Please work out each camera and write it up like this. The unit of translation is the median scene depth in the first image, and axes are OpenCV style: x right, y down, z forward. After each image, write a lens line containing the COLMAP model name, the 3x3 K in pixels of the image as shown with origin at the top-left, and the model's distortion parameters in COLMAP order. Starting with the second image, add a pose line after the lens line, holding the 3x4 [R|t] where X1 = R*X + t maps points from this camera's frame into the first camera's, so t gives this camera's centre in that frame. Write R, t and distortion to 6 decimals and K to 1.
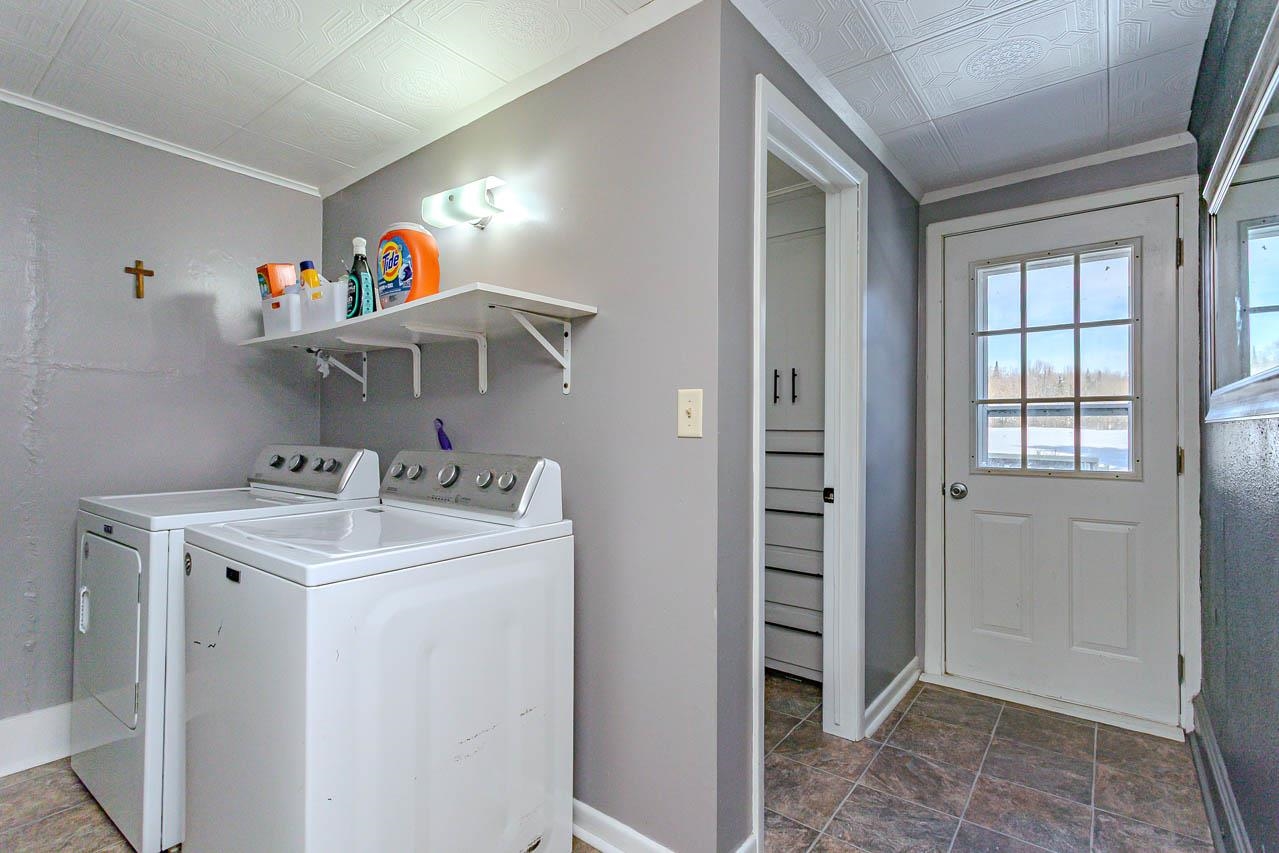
lens RADIAL K [[609.2, 0, 640.5], [0, 609.2, 426.3], [0, 0, 1]] dist [0.001594, 0.000930]
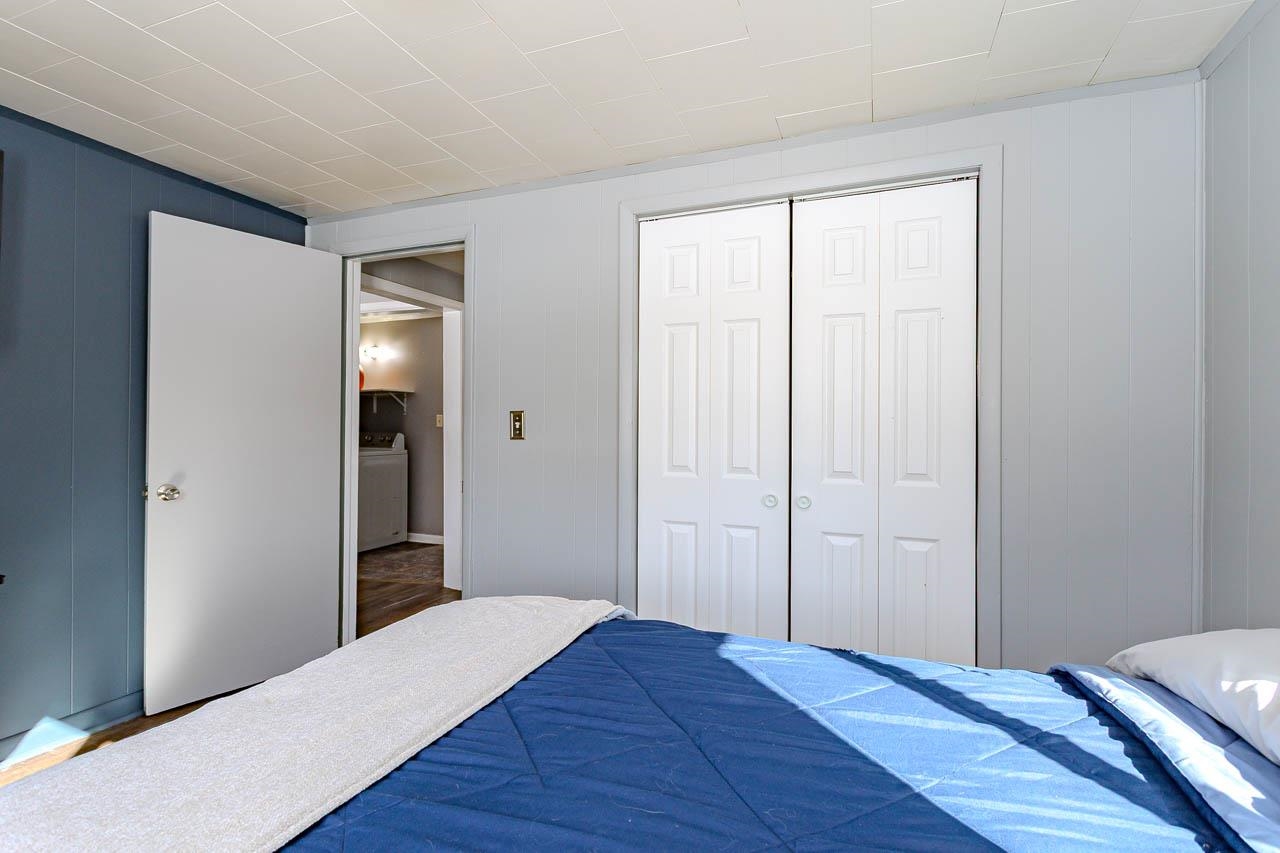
lens RADIAL K [[609.7, 0, 639.8], [0, 609.7, 424.3], [0, 0, 1]] dist [0.001594, 0.000930]
pose [[0.955292, 0.002202, 0.295654, 0.139486], [-0.005371, 0.999936, 0.009908, -0.044281], [-0.295614, -0.011053, 0.955244, -2.918683]]
